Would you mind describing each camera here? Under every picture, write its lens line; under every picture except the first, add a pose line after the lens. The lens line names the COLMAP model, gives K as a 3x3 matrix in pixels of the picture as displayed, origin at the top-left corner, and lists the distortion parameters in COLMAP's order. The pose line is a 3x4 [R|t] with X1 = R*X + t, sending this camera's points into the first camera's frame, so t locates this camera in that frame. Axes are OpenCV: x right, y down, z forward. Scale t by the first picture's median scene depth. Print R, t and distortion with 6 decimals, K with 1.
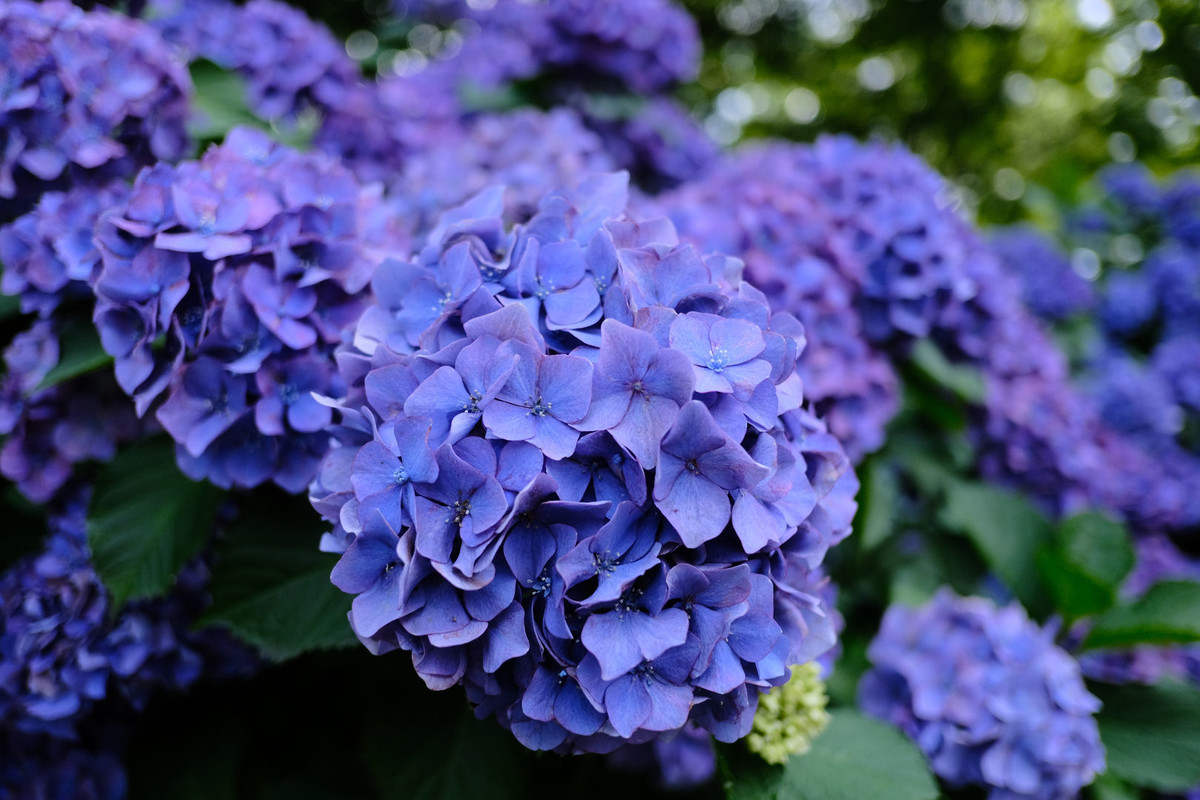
lens RADIAL K [[1017.0, 0, 600.0], [0, 1017.0, 400.0], [0, 0, 1]] dist [-0.006871, -0.003091]
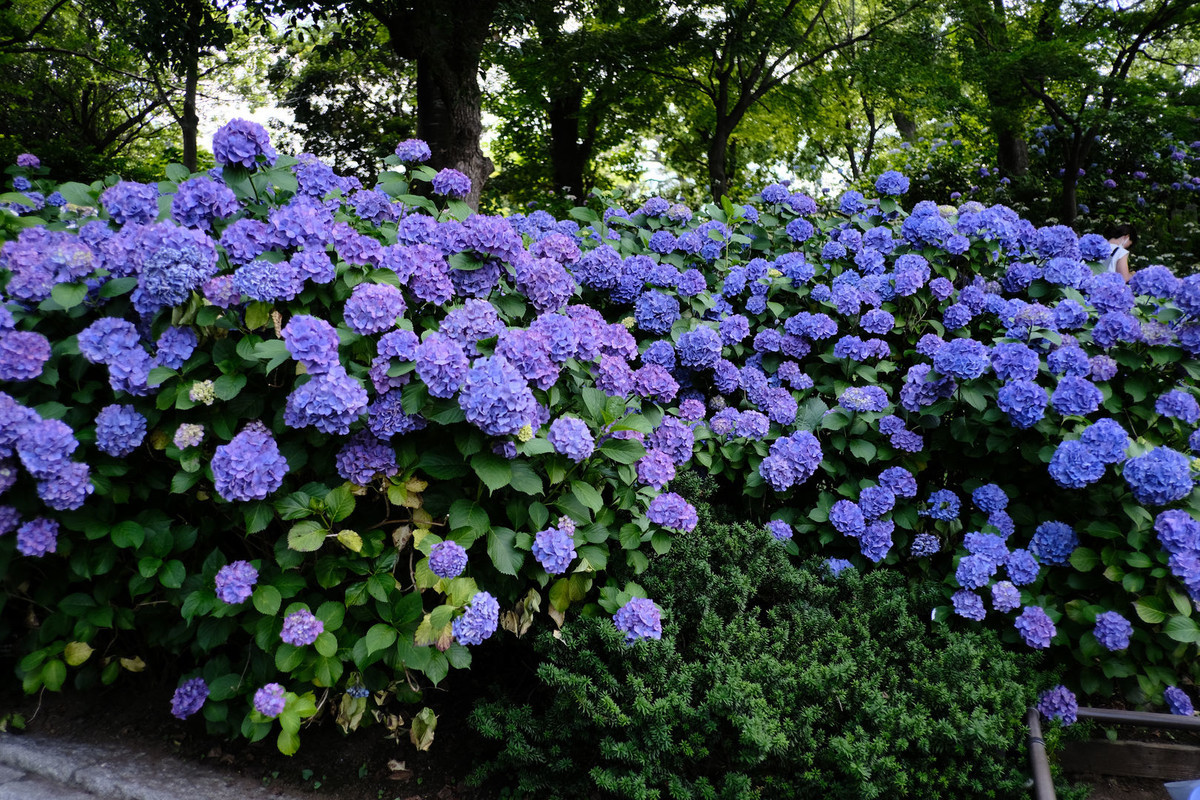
lens RADIAL K [[1017.0, 0, 600.0], [0, 1017.0, 400.0], [0, 0, 1]] dist [-0.006871, -0.003091]
pose [[0.987381, 0.027784, 0.155904, -0.452676], [-0.055299, 0.983008, 0.175035, -1.331900], [-0.148392, -0.181448, 0.972140, -6.663429]]
